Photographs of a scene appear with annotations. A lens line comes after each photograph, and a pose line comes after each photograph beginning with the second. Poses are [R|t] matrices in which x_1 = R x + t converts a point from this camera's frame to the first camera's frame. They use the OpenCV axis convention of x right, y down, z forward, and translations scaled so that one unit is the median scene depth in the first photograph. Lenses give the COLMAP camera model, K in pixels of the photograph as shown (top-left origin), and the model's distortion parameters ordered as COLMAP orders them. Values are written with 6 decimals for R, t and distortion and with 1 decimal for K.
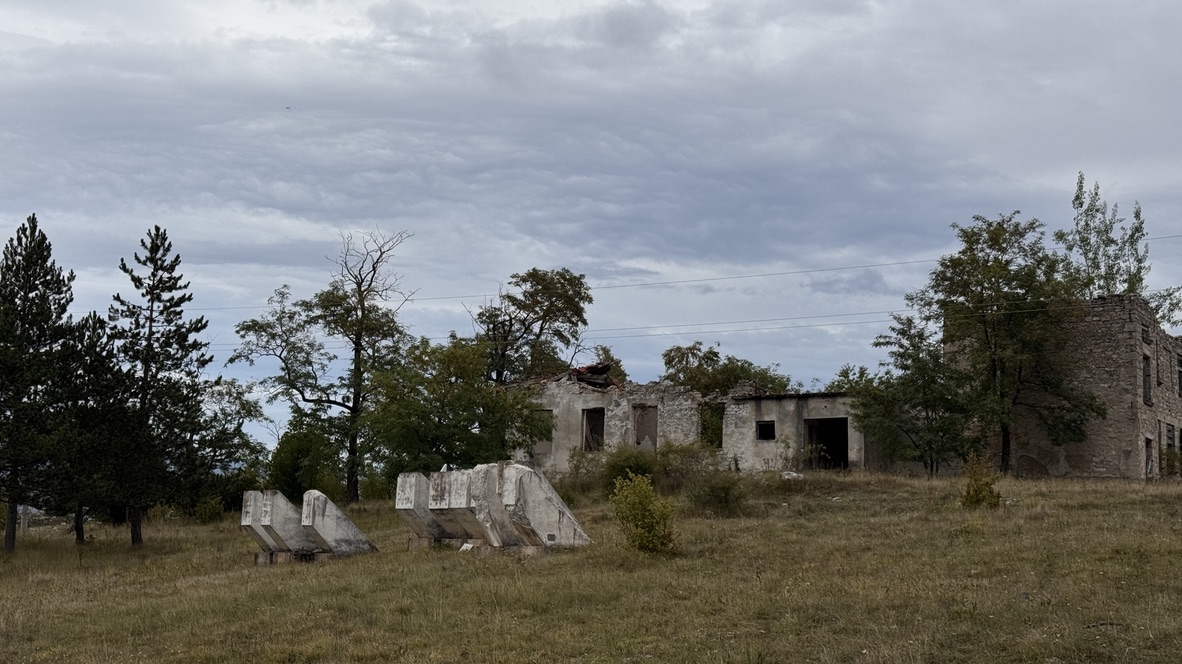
lens RADIAL K [[1692.2, 0, 568.9], [0, 1692.2, 337.2], [0, 0, 1]] dist [0.114618, -0.069799]
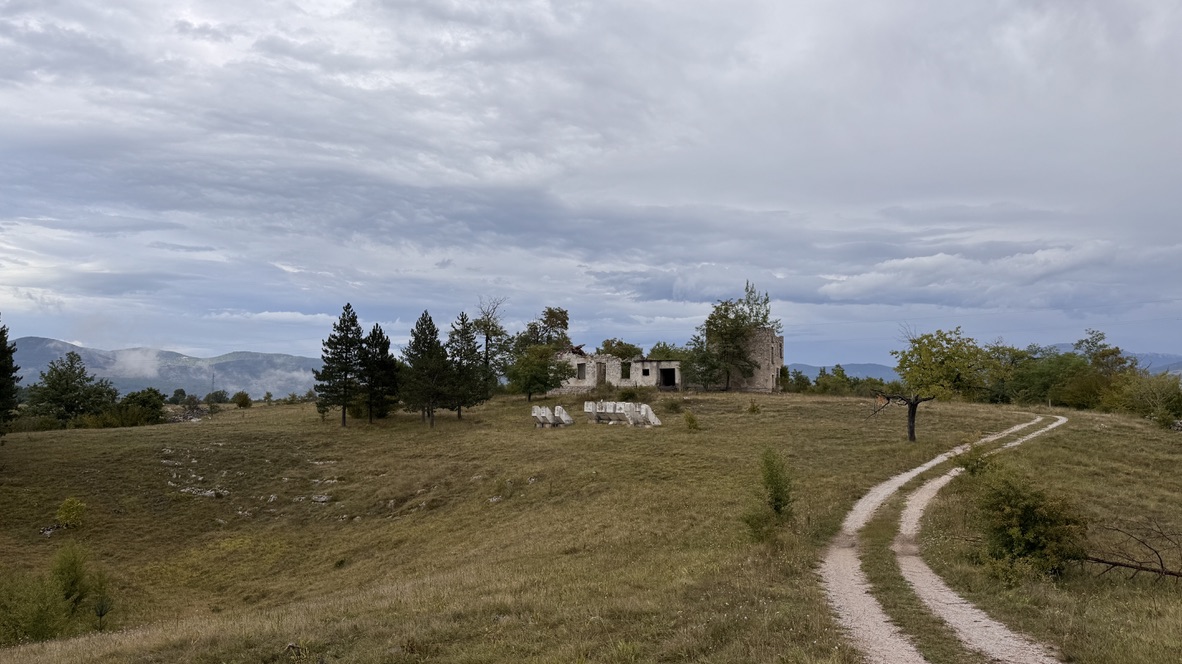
lens RADIAL K [[847.3, 0, 584.9], [0, 847.3, 330.4], [0, 0, 1]] dist [0.108251, -0.187678]
pose [[0.988133, -0.002332, 0.153583, -0.357865], [-0.004915, 0.998893, 0.046787, -0.143492], [-0.153522, -0.046987, 0.987027, -0.696177]]
